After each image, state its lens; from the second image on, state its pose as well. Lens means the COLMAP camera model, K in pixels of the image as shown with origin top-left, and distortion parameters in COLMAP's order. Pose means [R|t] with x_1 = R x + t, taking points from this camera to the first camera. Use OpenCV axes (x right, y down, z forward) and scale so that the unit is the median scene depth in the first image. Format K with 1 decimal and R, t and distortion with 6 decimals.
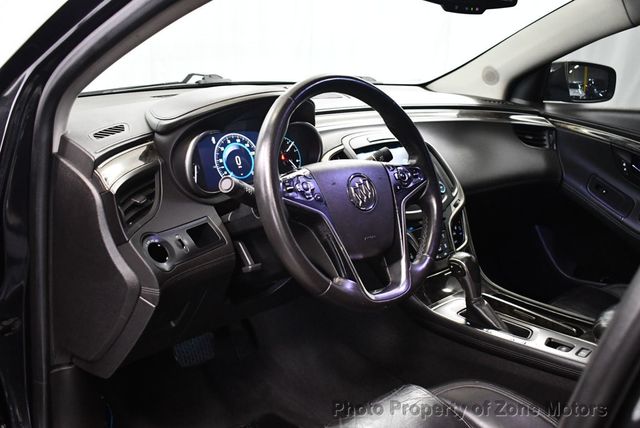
lens RADIAL K [[648.1, 0, 319.0], [0, 648.1, 215.2], [0, 0, 1]] dist [-0.095202, 0.000000]
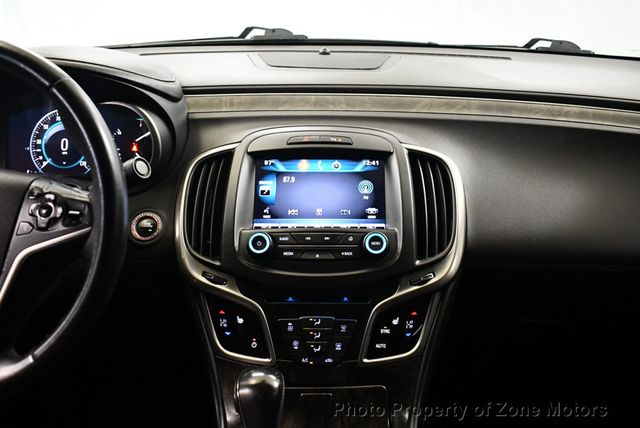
lens RADIAL K [[648.1, 0, 322.5], [0, 648.1, 213.0], [0, 0, 1]] dist [-0.095202, 0.000000]
pose [[0.705093, 0.214712, -0.675827, 0.613561], [-0.169826, 0.976452, 0.133041, -0.156395], [0.688478, 0.020967, 0.724954, 0.659375]]
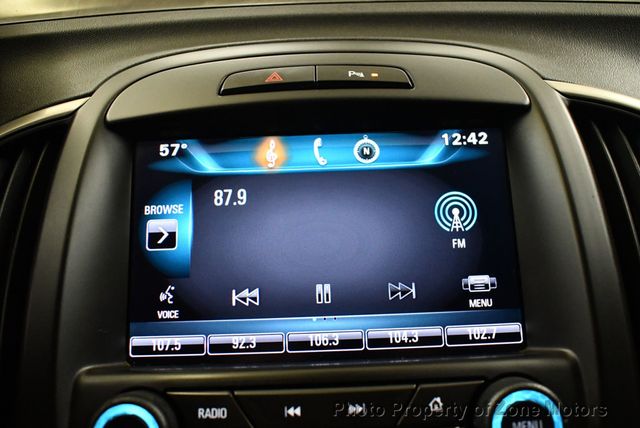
lens RADIAL K [[648.1, 0, 322.7], [0, 648.1, 218.0], [0, 0, 1]] dist [-0.095202, 0.000000]
pose [[0.726960, 0.235130, -0.645170, 0.282564], [-0.131548, 0.969833, 0.205228, -0.138432], [0.673962, -0.064322, 0.735961, 0.993168]]
